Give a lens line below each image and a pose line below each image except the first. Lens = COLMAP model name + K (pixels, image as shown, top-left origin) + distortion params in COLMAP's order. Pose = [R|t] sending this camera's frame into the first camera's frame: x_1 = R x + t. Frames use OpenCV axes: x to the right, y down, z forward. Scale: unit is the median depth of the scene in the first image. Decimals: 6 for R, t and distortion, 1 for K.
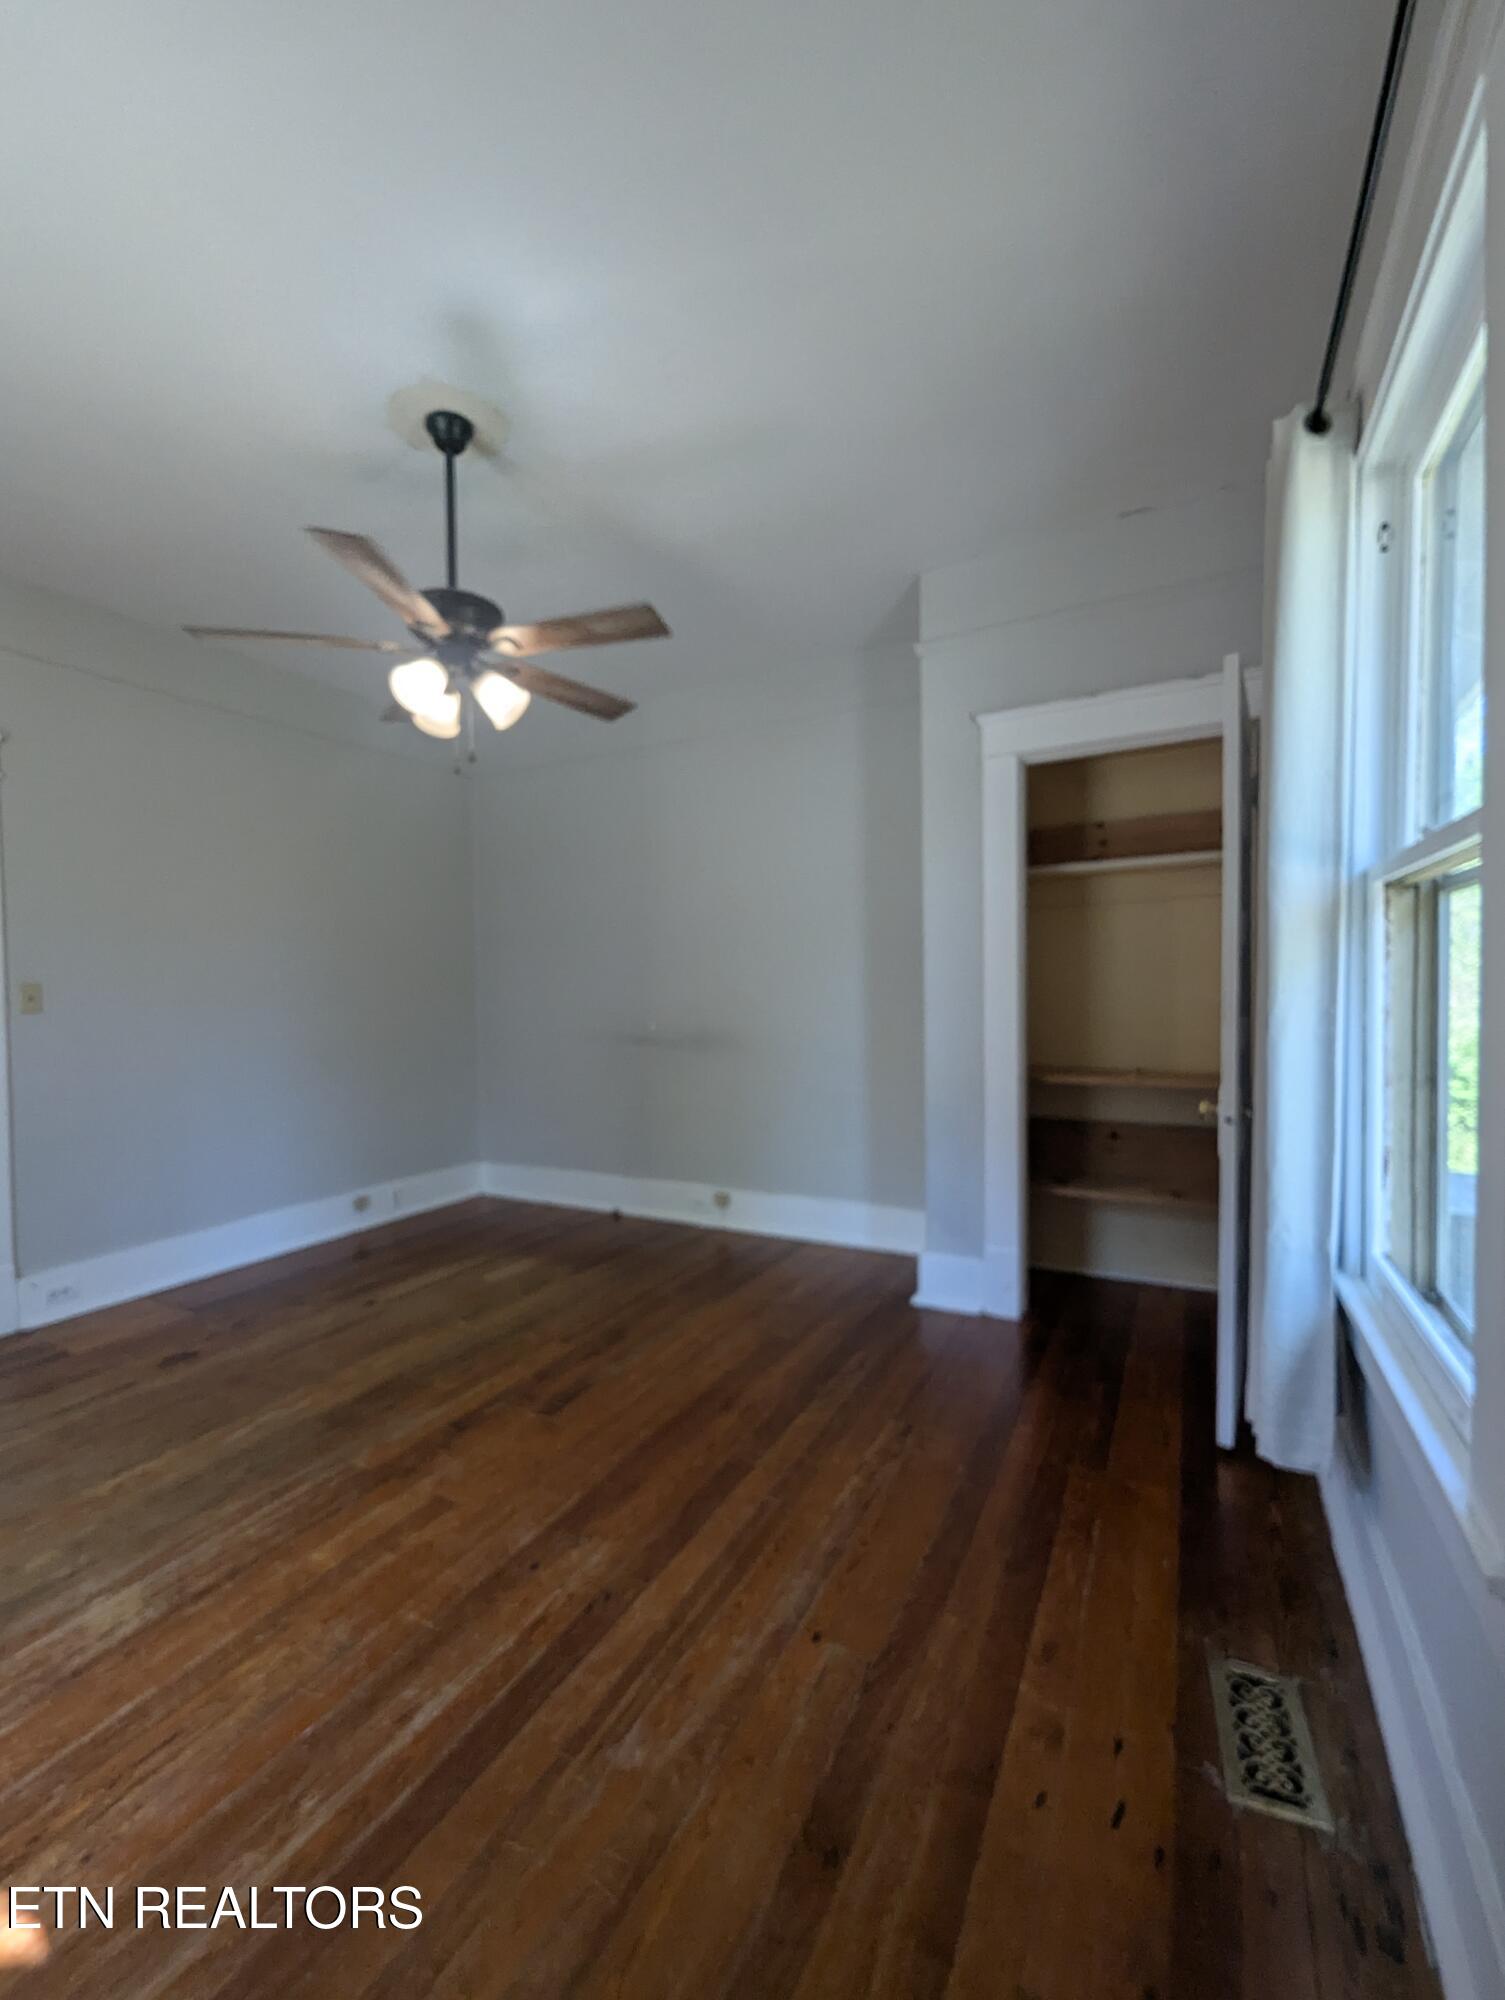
lens RADIAL K [[818.4, 0, 747.0], [0, 818.4, 1007.1], [0, 0, 1]] dist [-0.000326, -0.000004]
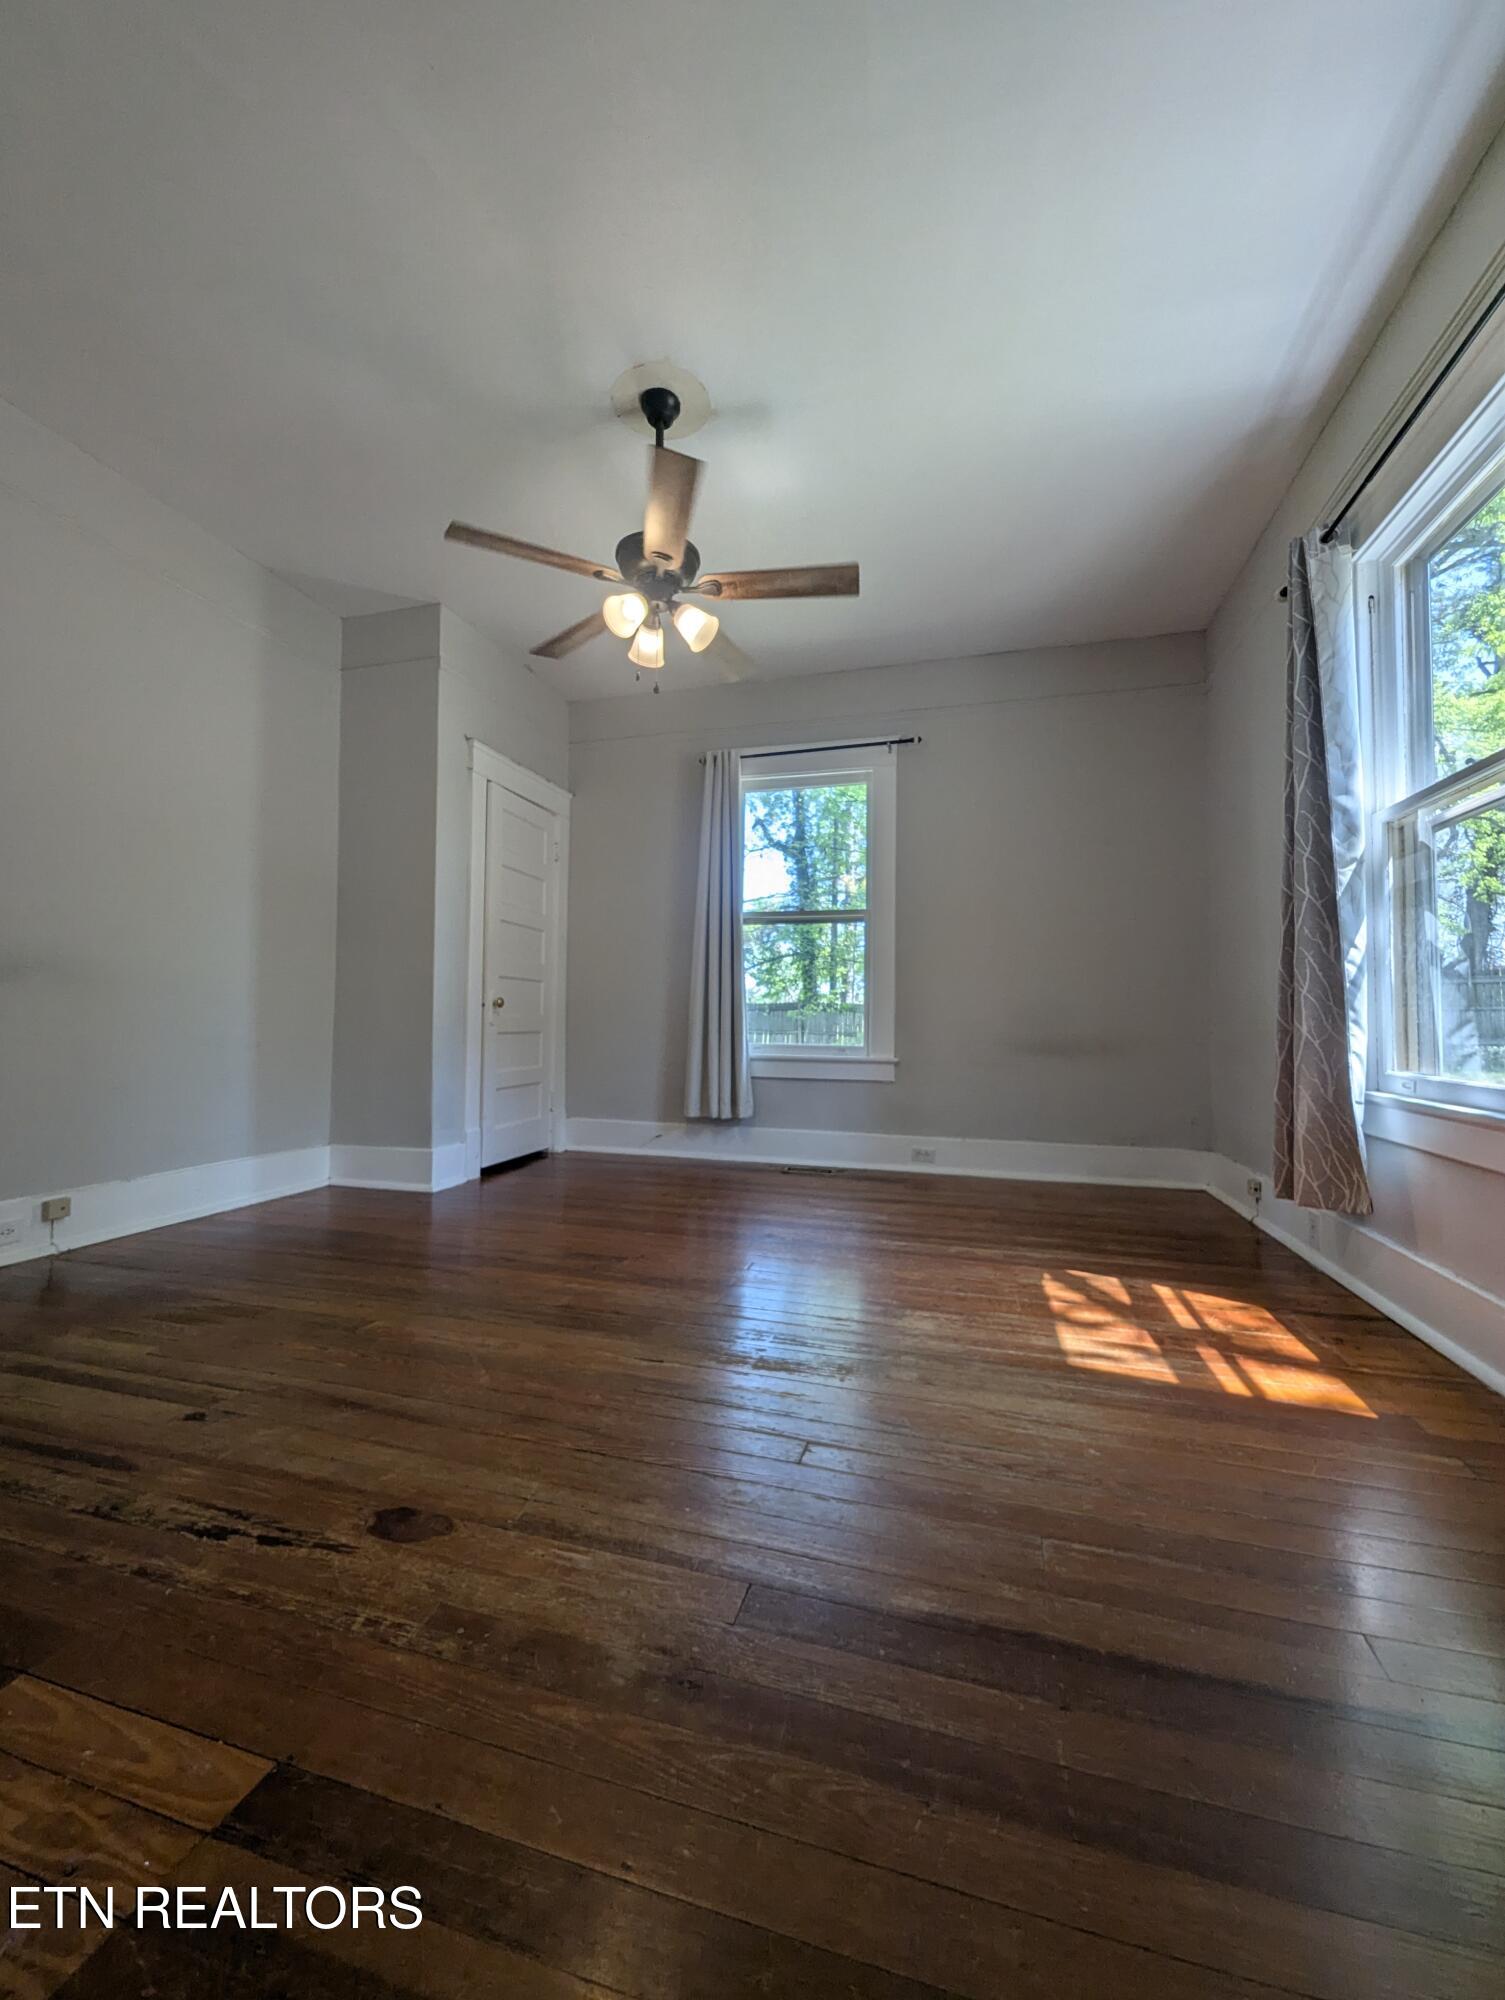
lens RADIAL K [[818.4, 0, 747.0], [0, 818.4, 1007.1], [0, 0, 1]] dist [-0.000326, -0.000004]
pose [[-0.212315, 0.039356, 0.976408, -1.624694], [0.019041, 0.999166, -0.036133, 0.223747], [-0.977016, 0.010920, -0.212887, 1.243078]]
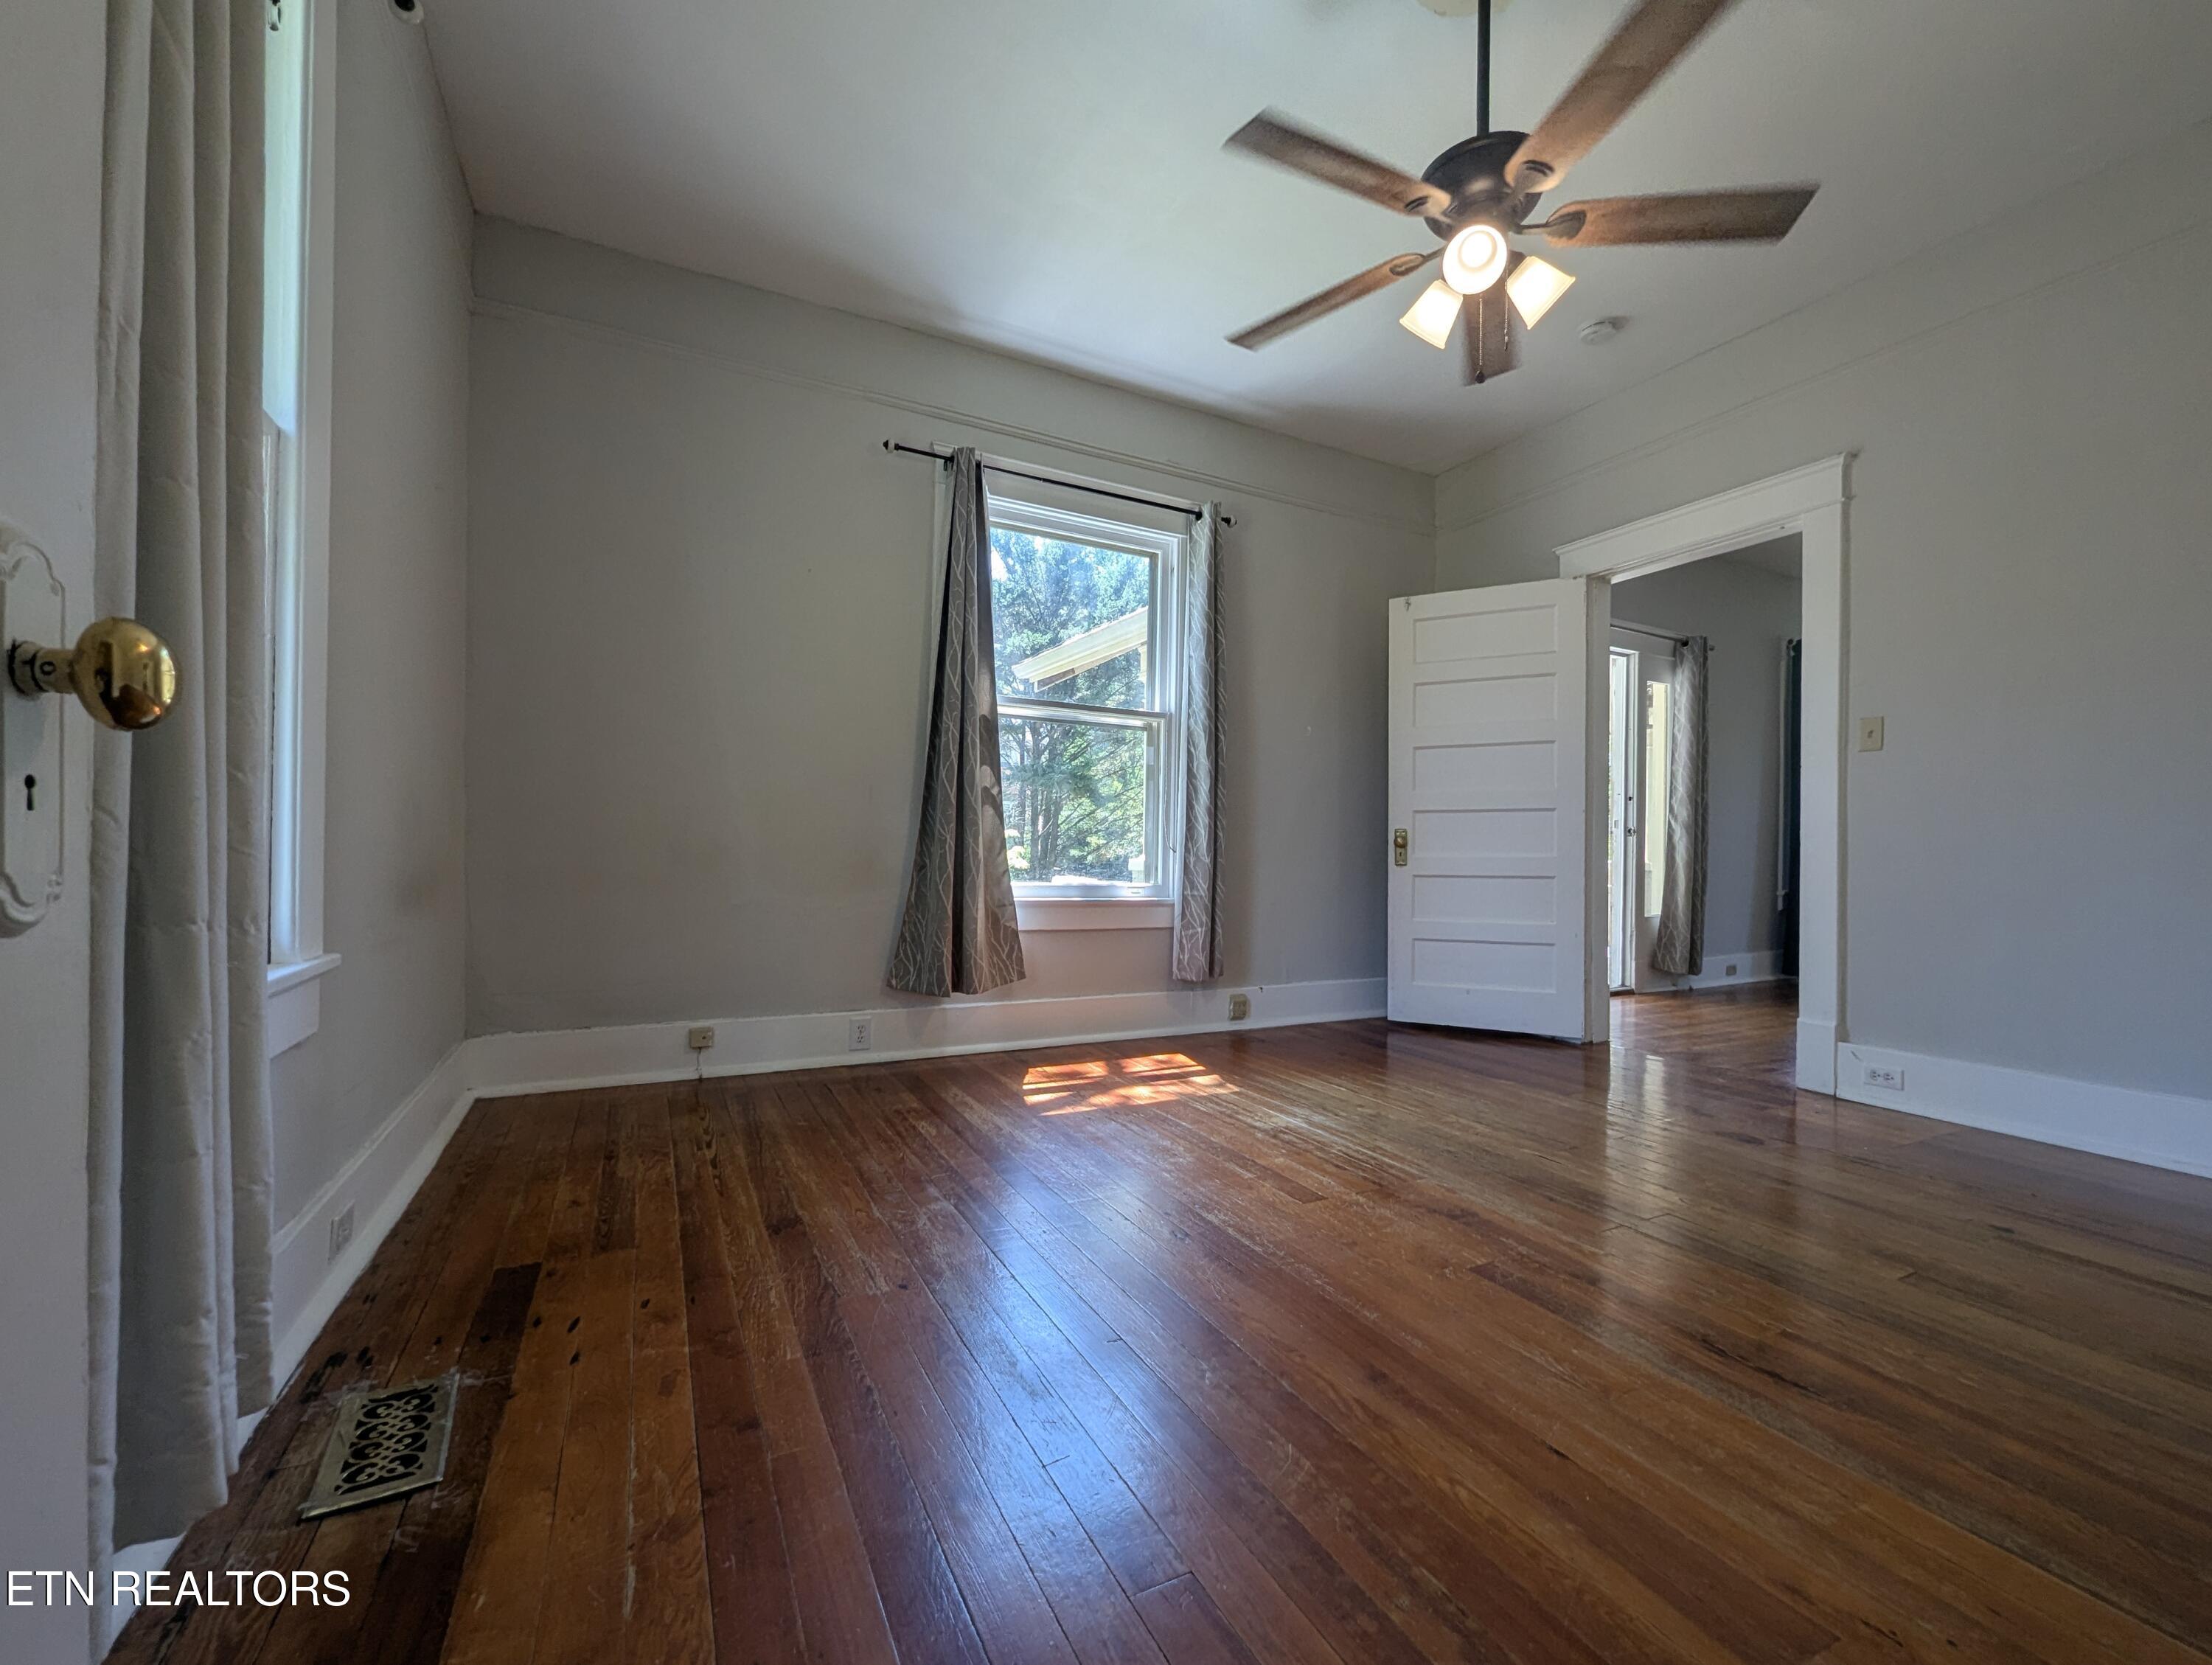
lens RADIAL K [[905.2, 0, 1110.9], [0, 905.2, 841.3], [0, 0, 1]] dist [-0.000326, -0.000004]
pose [[-0.565808, 0.003900, -0.824528, 0.623030], [-0.023549, 0.999504, 0.020887, 0.159168], [0.824201, 0.031235, -0.565436, 1.345749]]
